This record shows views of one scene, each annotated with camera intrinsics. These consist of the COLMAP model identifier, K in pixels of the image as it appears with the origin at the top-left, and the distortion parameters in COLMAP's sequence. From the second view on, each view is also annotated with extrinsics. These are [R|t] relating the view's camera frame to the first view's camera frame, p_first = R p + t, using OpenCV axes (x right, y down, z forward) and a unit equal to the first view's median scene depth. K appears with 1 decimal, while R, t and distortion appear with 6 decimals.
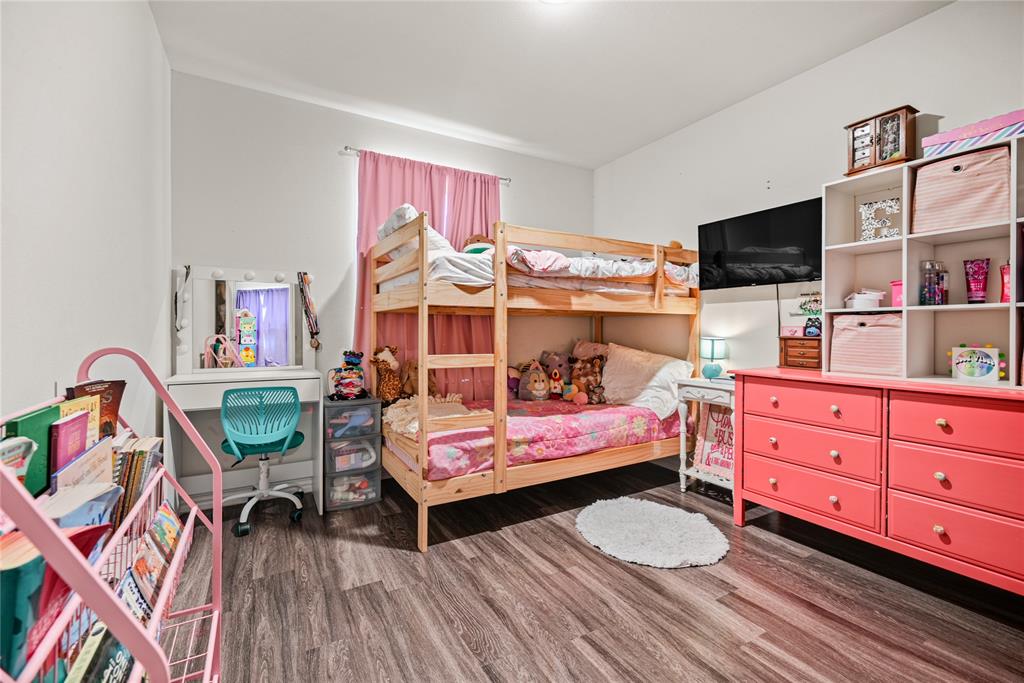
lens RADIAL K [[420.9, 0, 508.0], [0, 420.9, 332.8], [0, 0, 1]] dist [-0.002235, 0.000189]
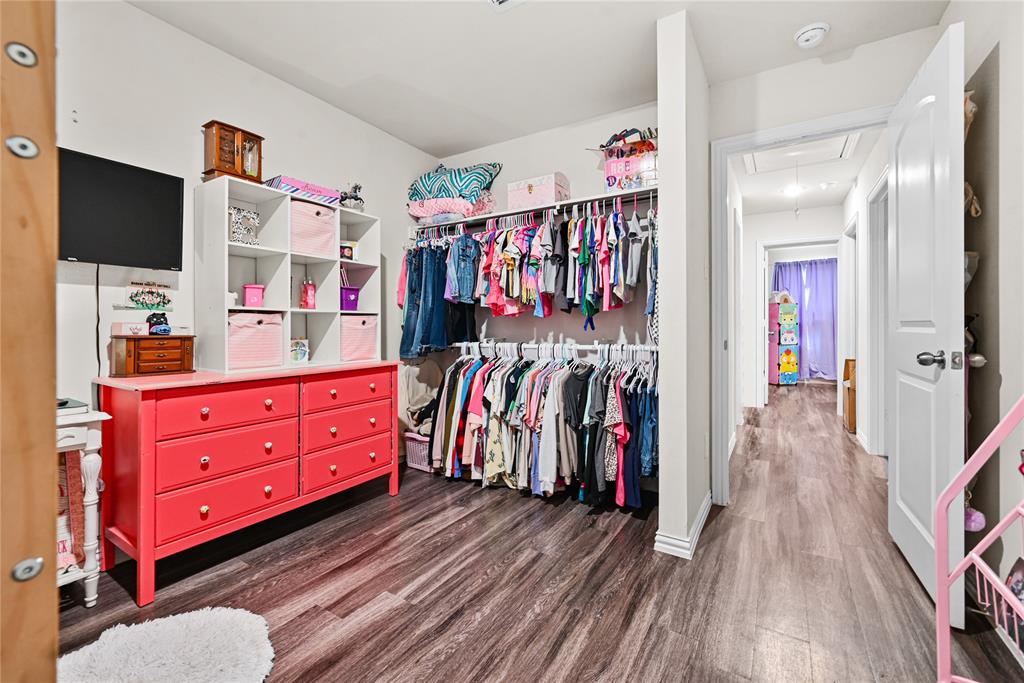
lens RADIAL K [[420.9, 0, 507.8], [0, 420.9, 330.5], [0, 0, 1]] dist [-0.002235, 0.000189]
pose [[-0.445485, -0.011173, 0.895220, -0.456210], [0.007033, 0.999848, 0.015979, -0.012154], [-0.895262, 0.013415, -0.445338, 0.998440]]
